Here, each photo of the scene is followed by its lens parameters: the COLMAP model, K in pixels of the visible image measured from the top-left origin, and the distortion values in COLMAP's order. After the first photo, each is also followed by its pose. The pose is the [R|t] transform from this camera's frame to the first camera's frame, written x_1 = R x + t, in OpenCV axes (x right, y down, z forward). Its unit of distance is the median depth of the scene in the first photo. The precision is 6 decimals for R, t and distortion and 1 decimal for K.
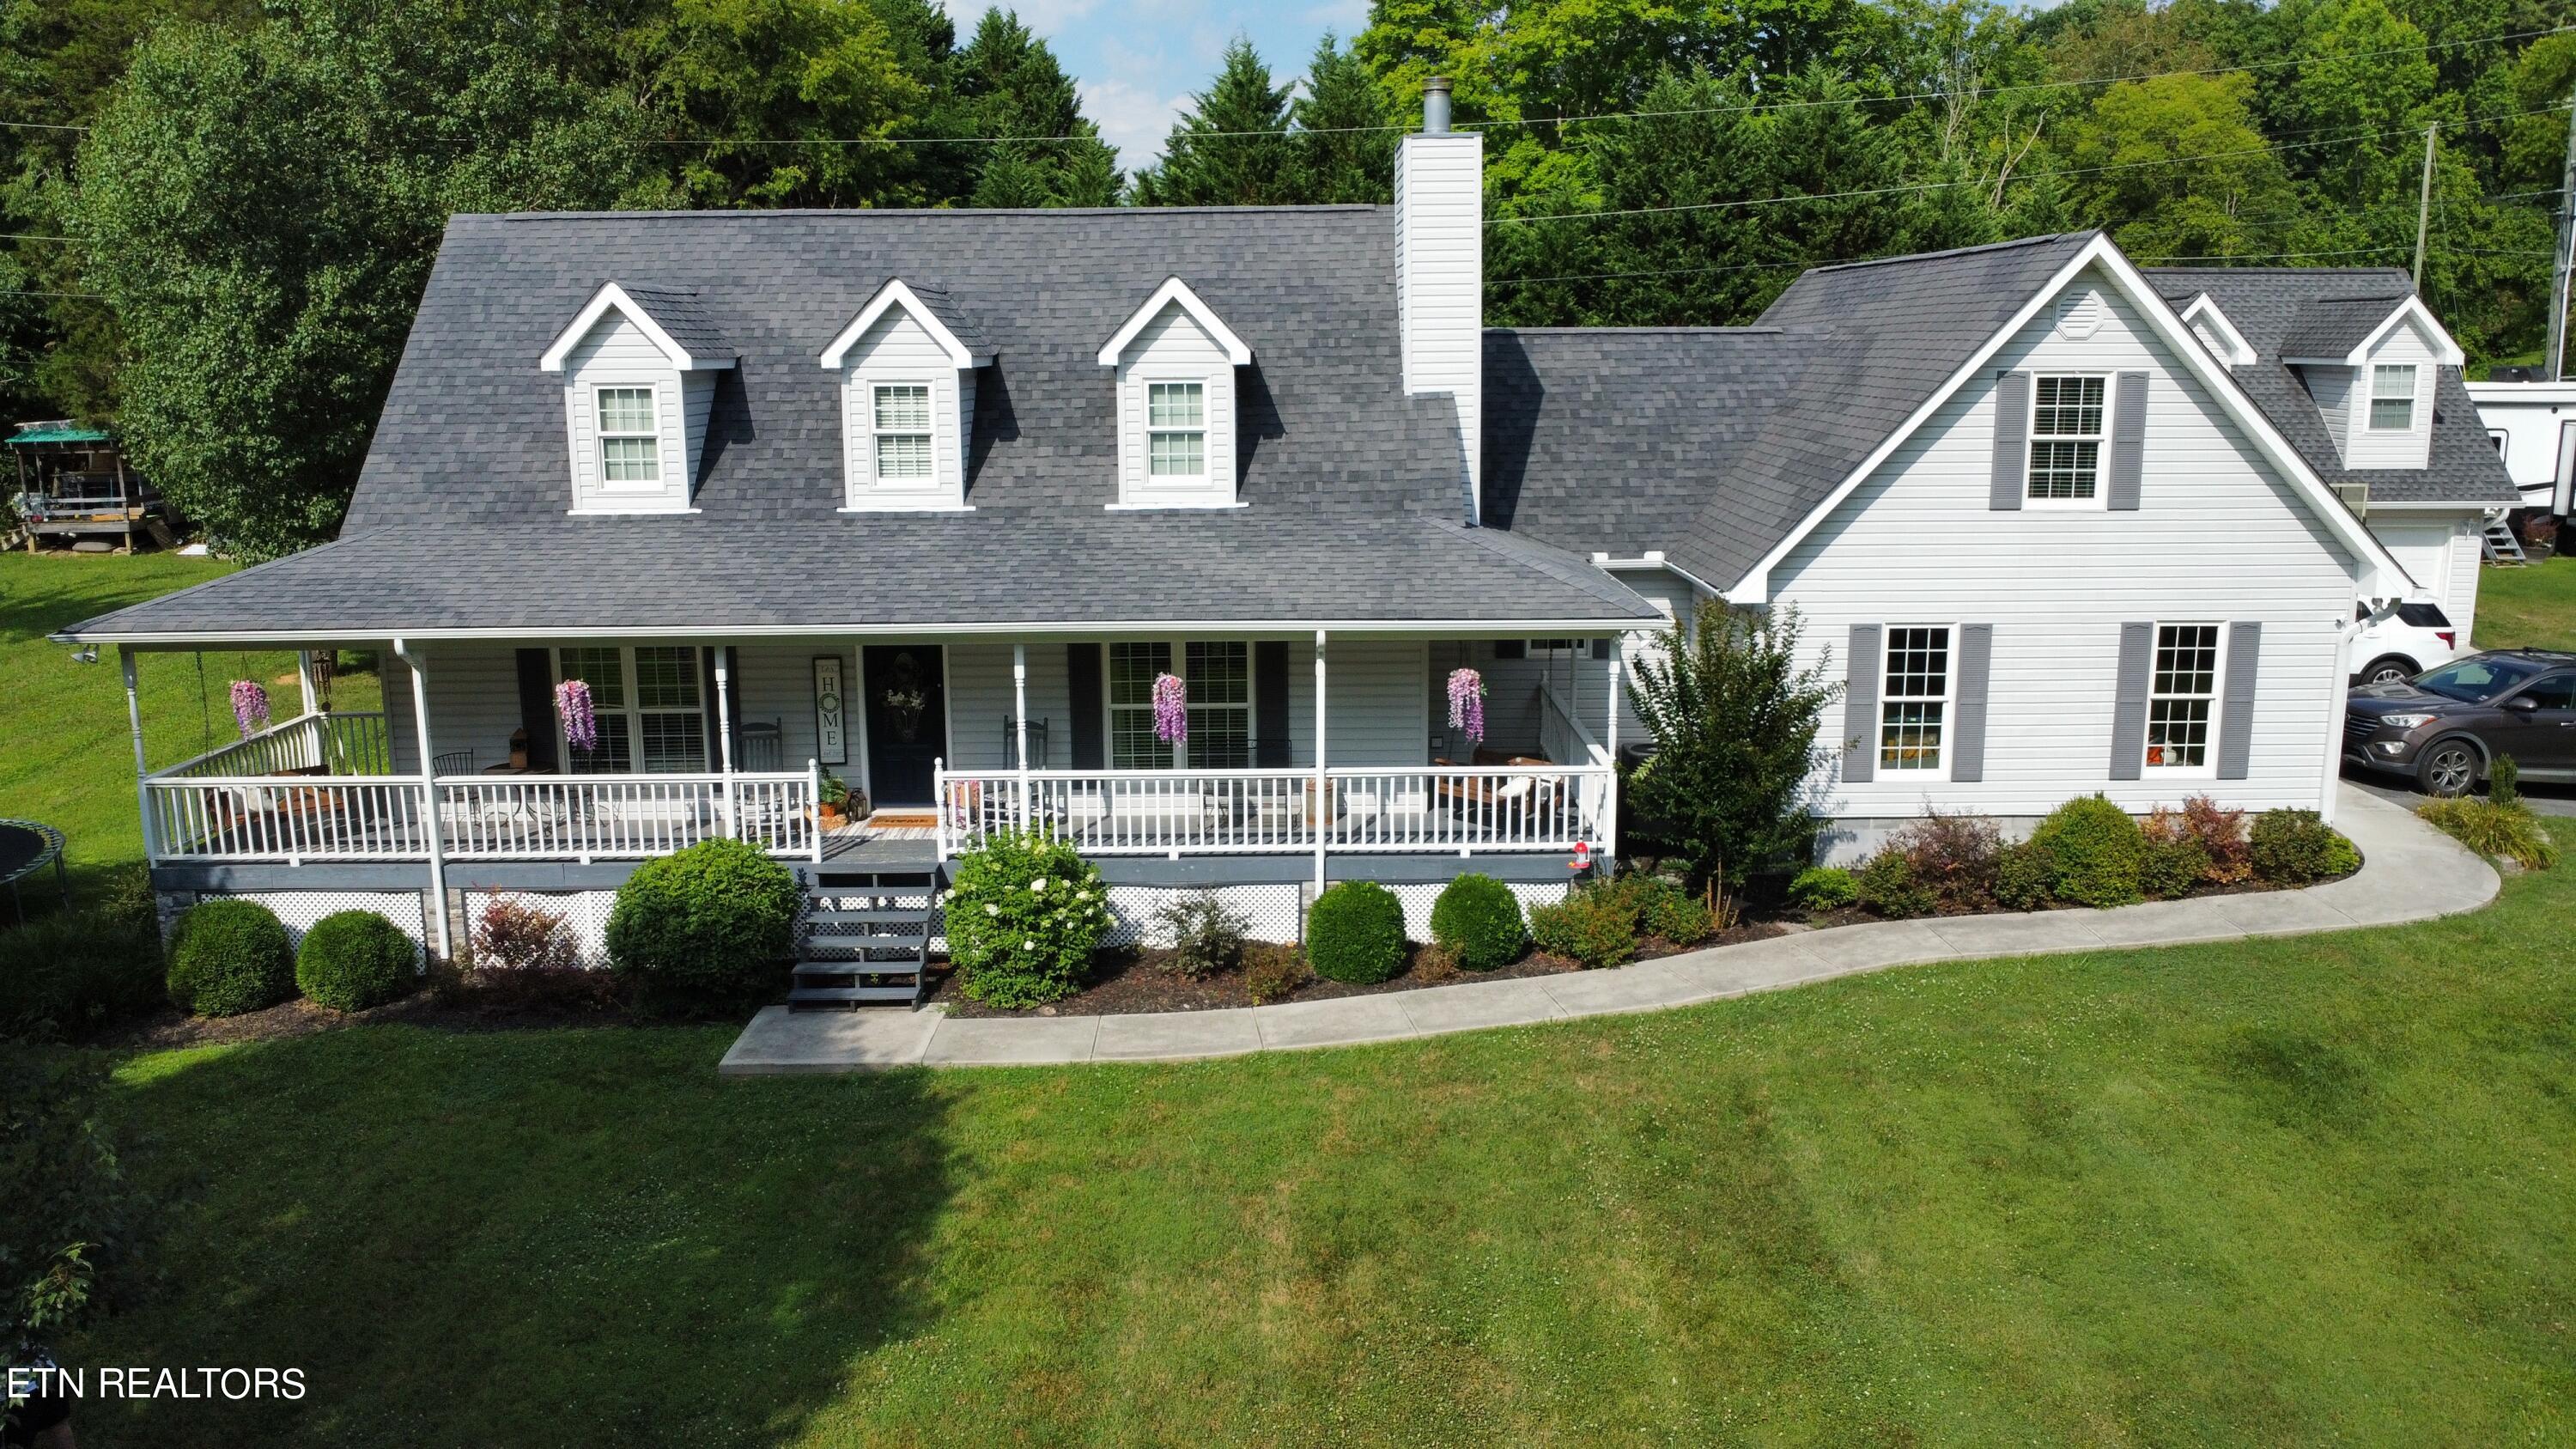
lens RADIAL K [[1869.0, 0, 1286.1], [0, 1869.0, 713.7], [0, 0, 1]] dist [-0.022528, -0.016087]
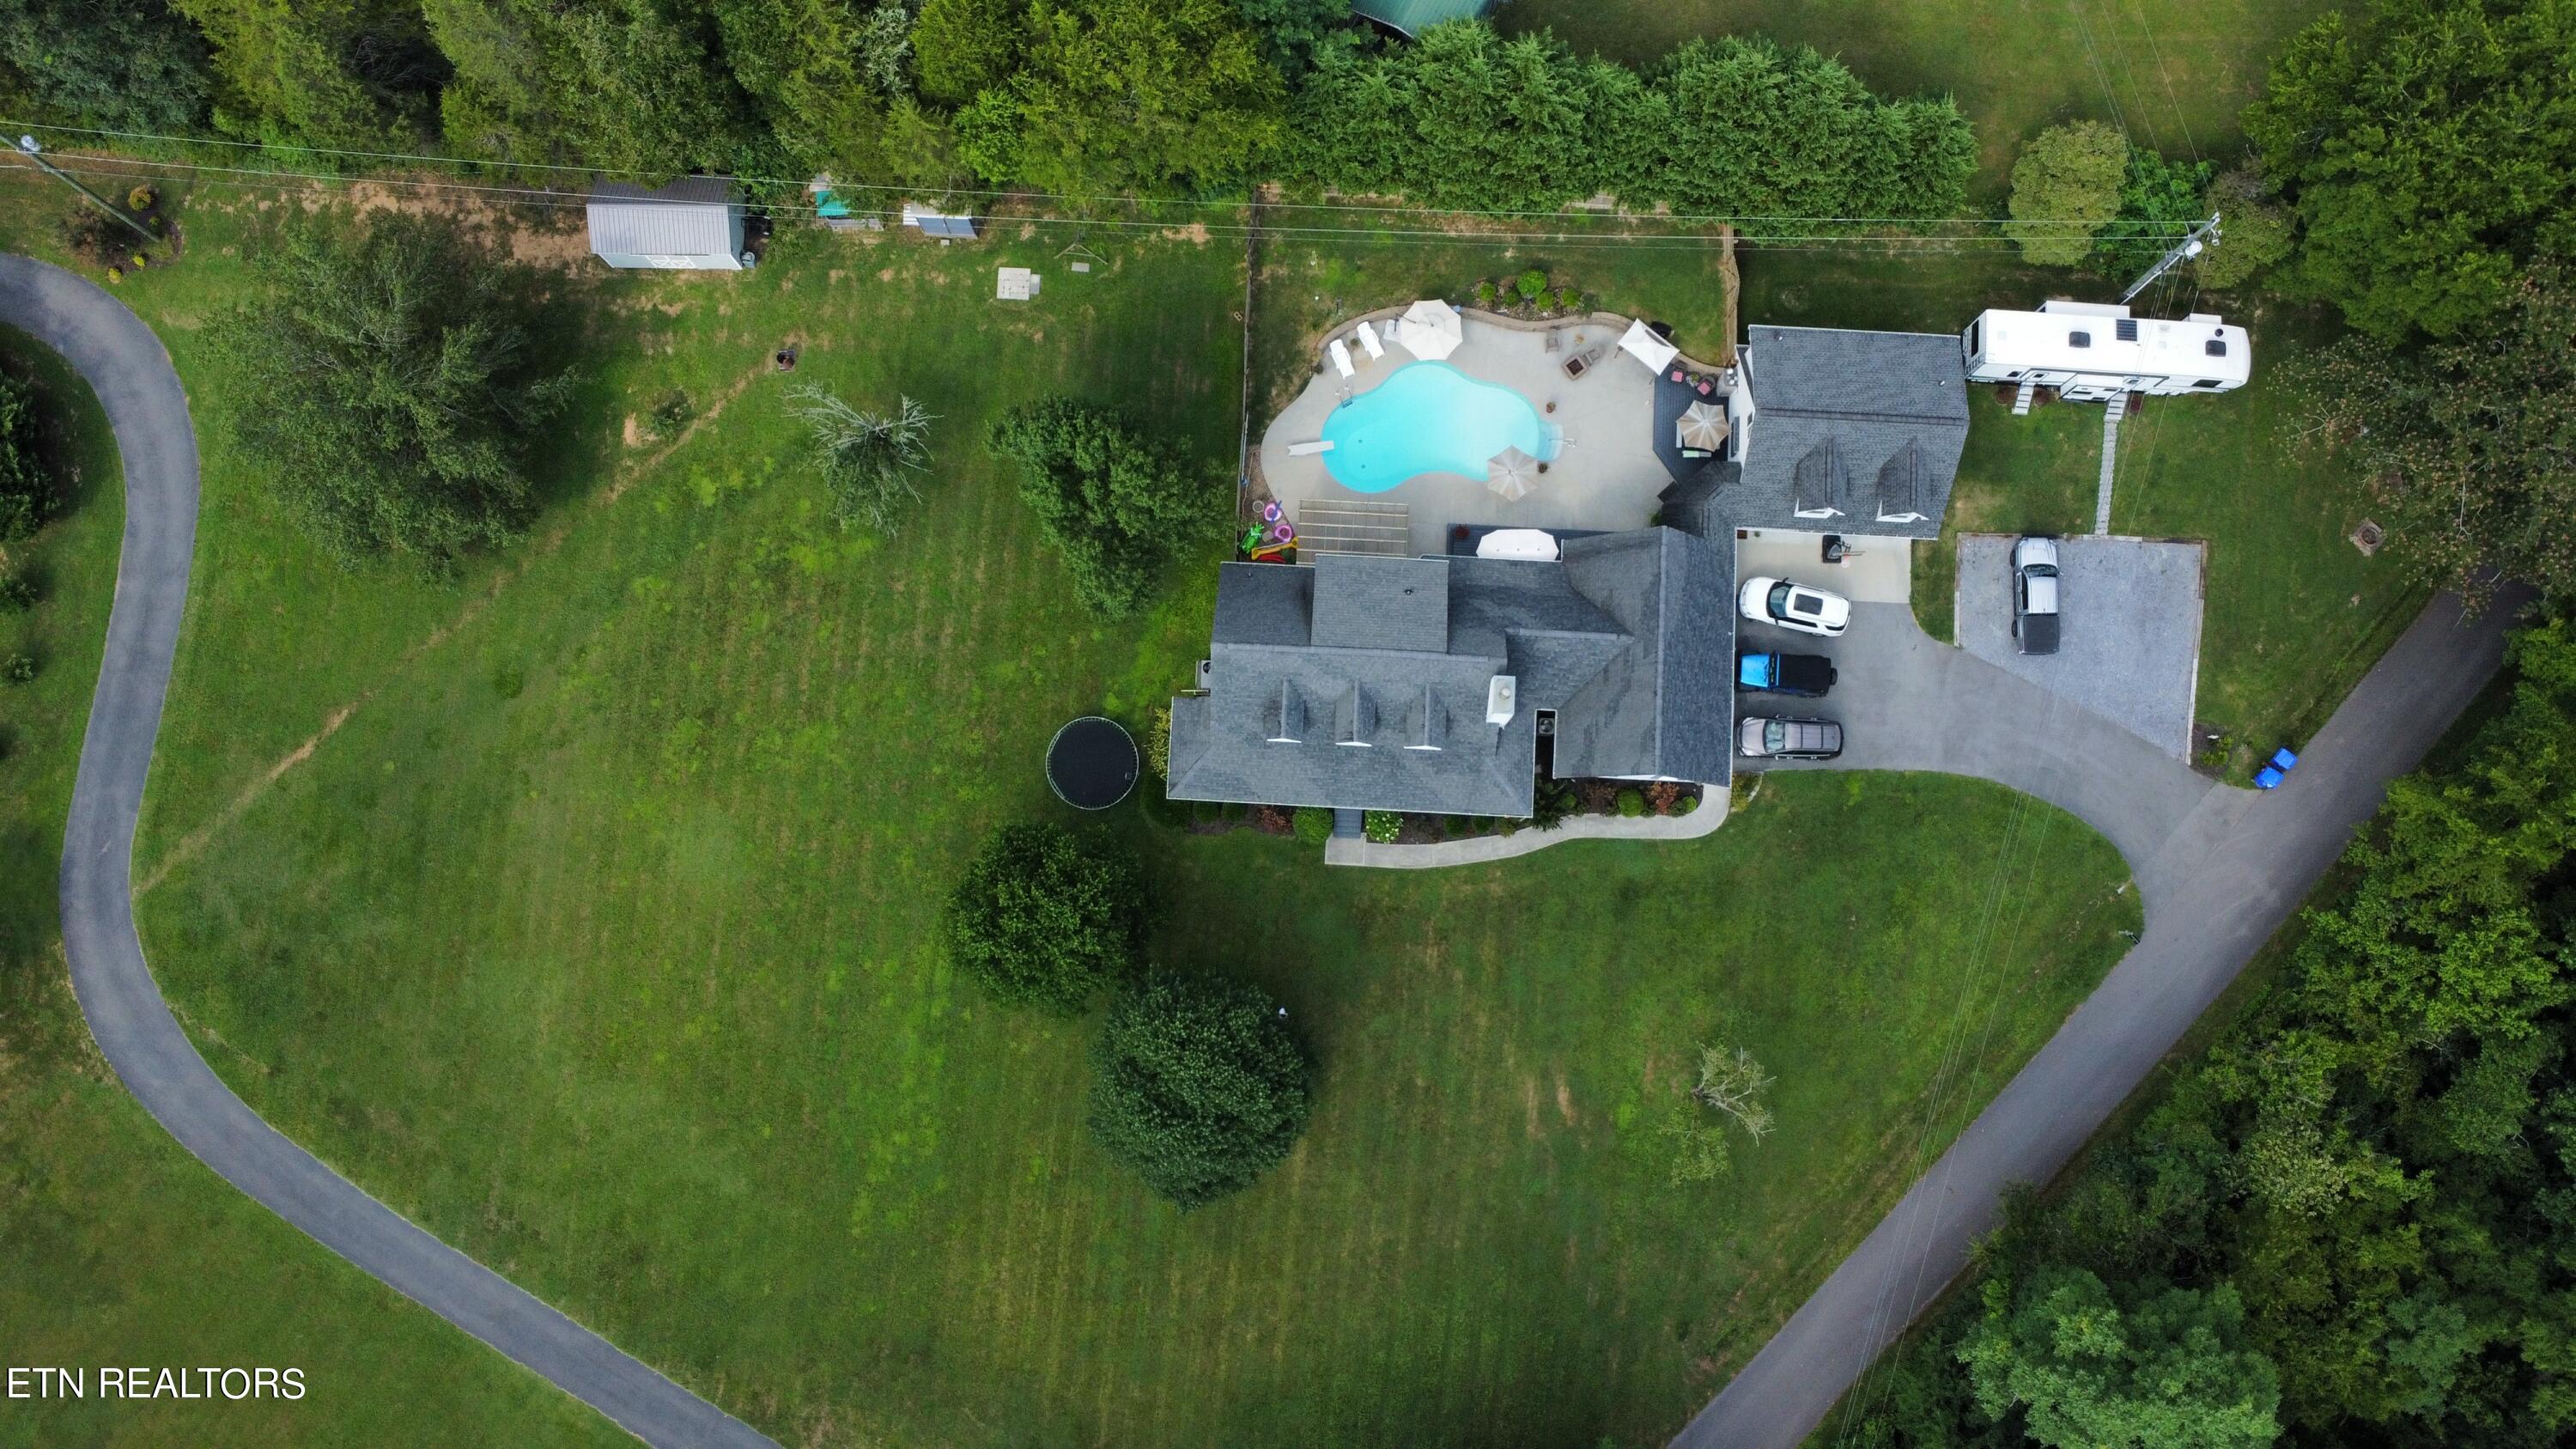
lens RADIAL K [[1869.0, 0, 1286.1], [0, 1869.0, 713.7], [0, 0, 1]] dist [-0.022528, -0.016087]
pose [[0.997915, 0.063228, -0.012950, -0.299616], [-0.007587, 0.314178, 0.949334, -3.872864], [0.064093, -0.947256, 0.314002, -0.182058]]
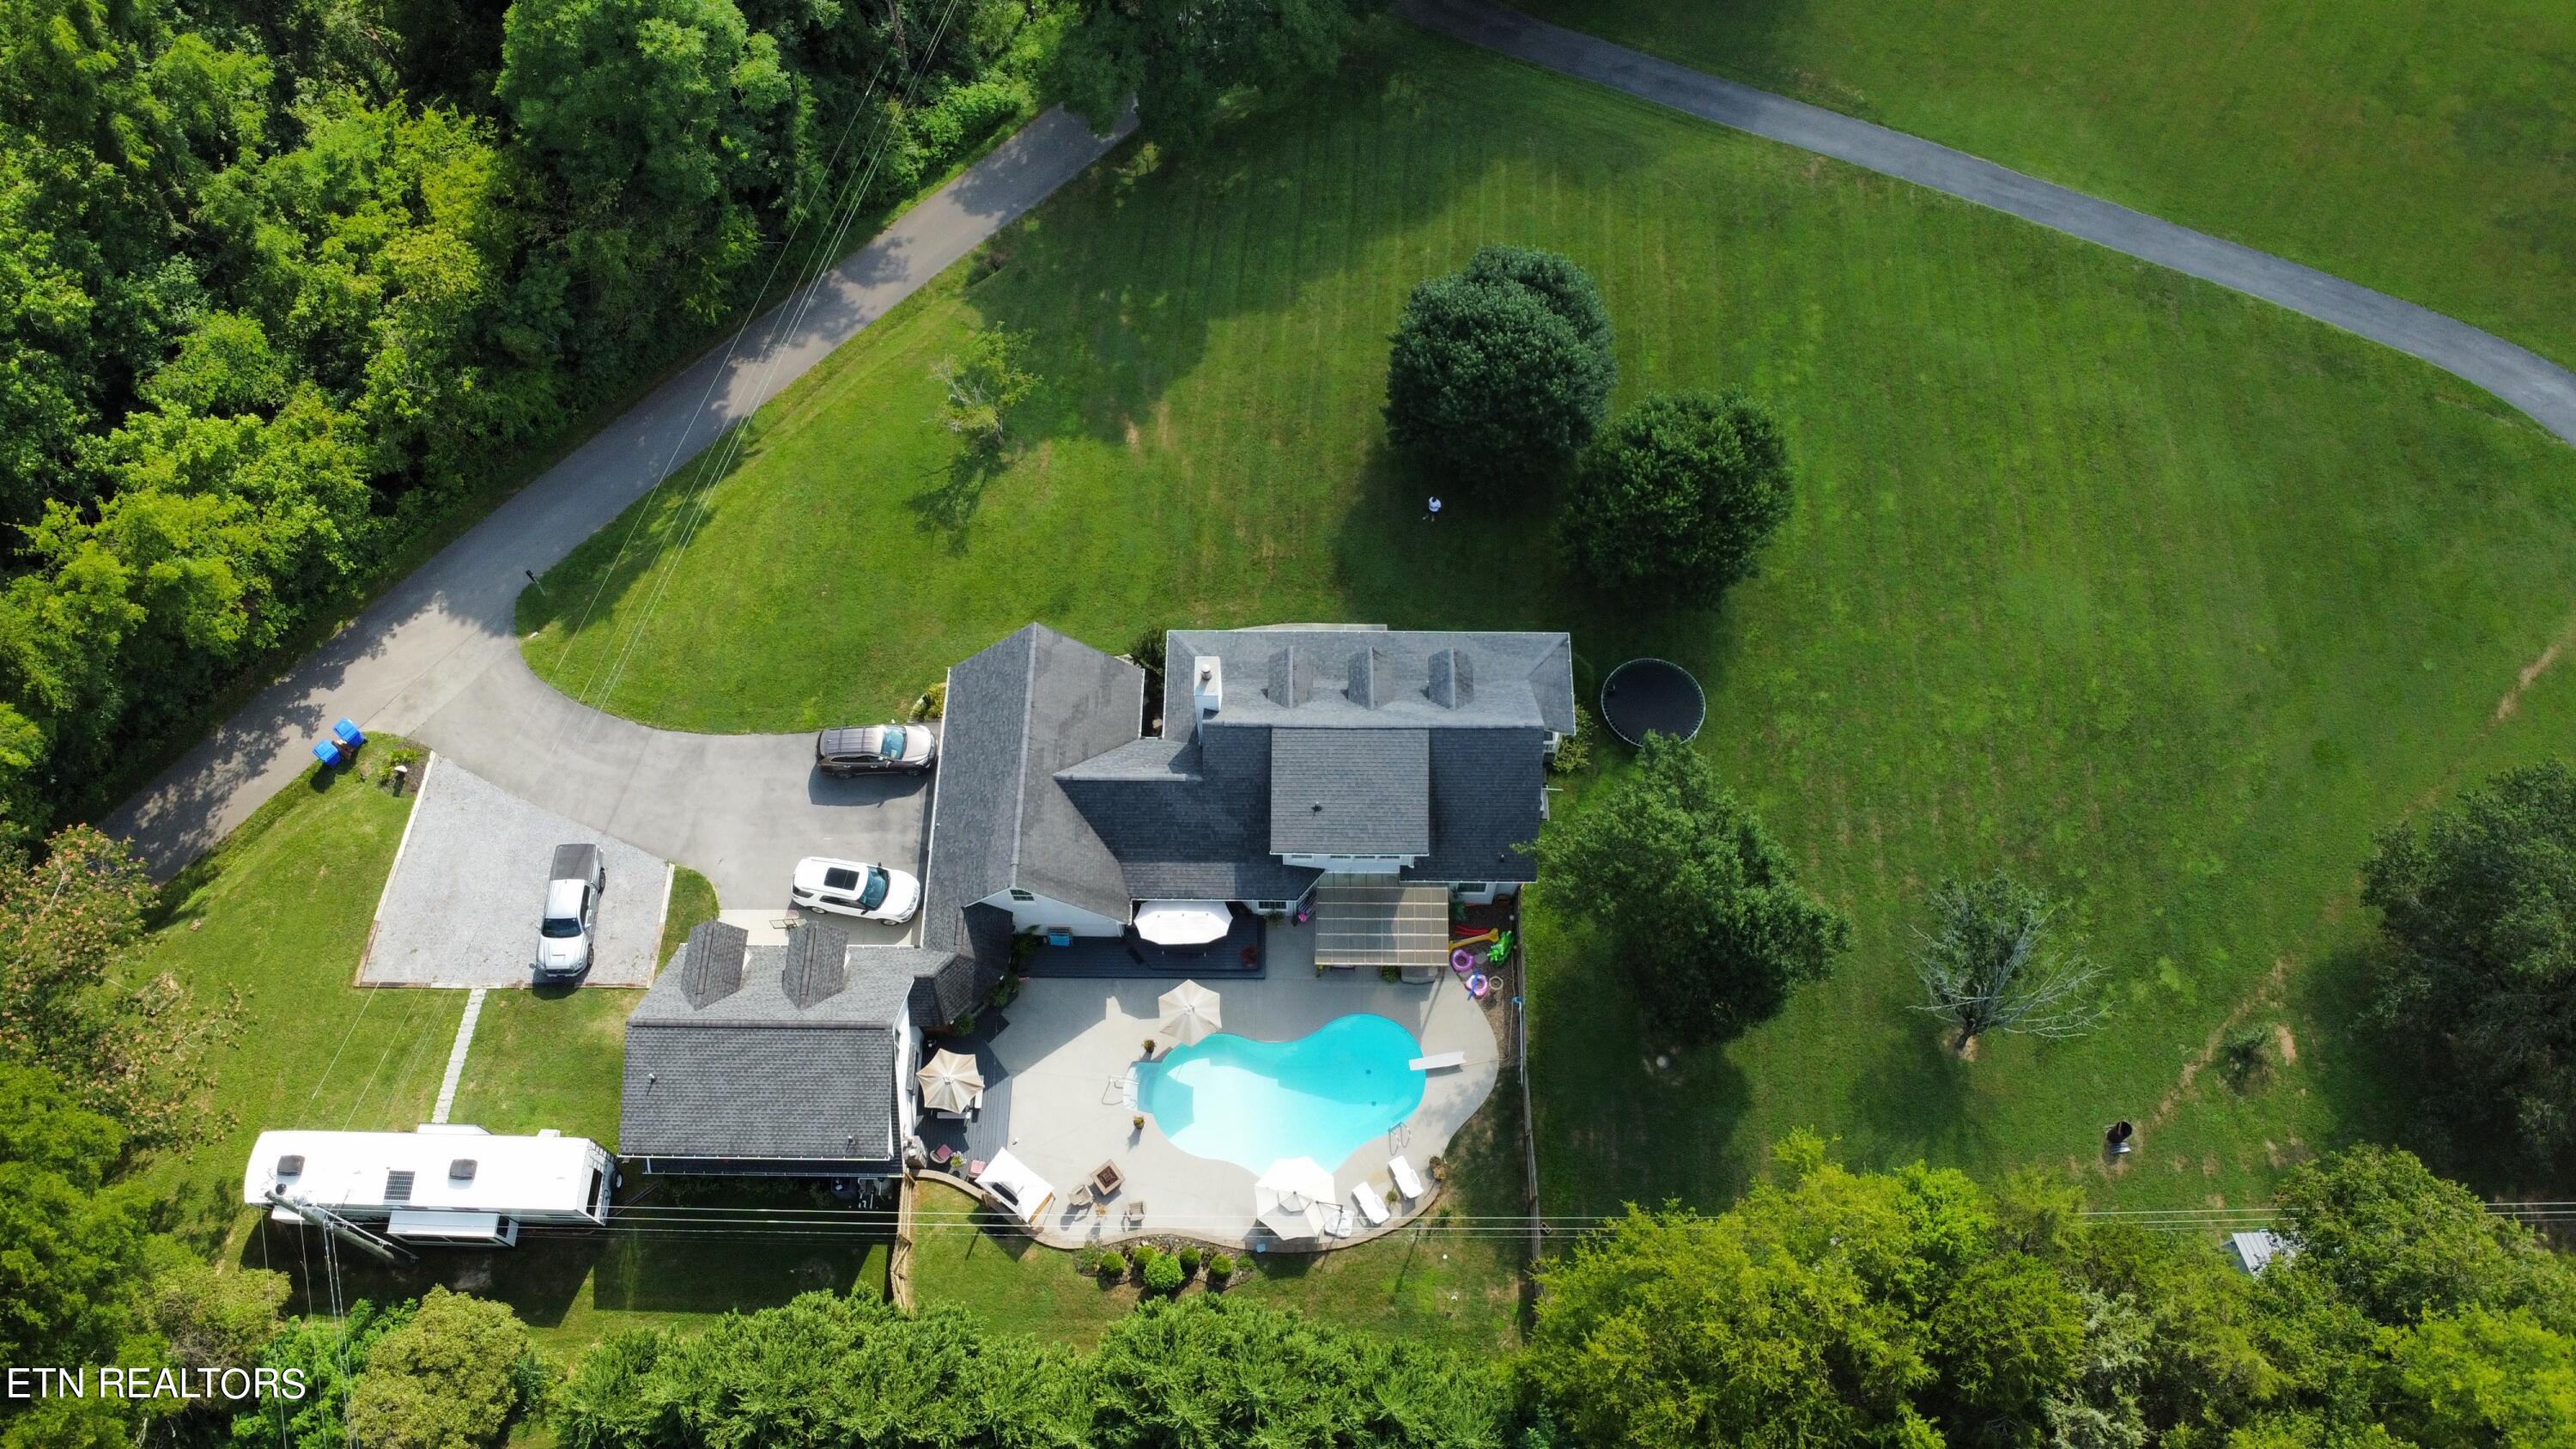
lens RADIAL K [[1869.0, 0, 1286.1], [0, 1869.0, 713.7], [0, 0, 1]] dist [-0.022528, -0.016087]
pose [[-0.999587, -0.012093, 0.026065, -0.142183], [0.022016, 0.260602, 0.965195, -3.500019], [-0.018465, 0.965370, -0.260229, 1.982971]]
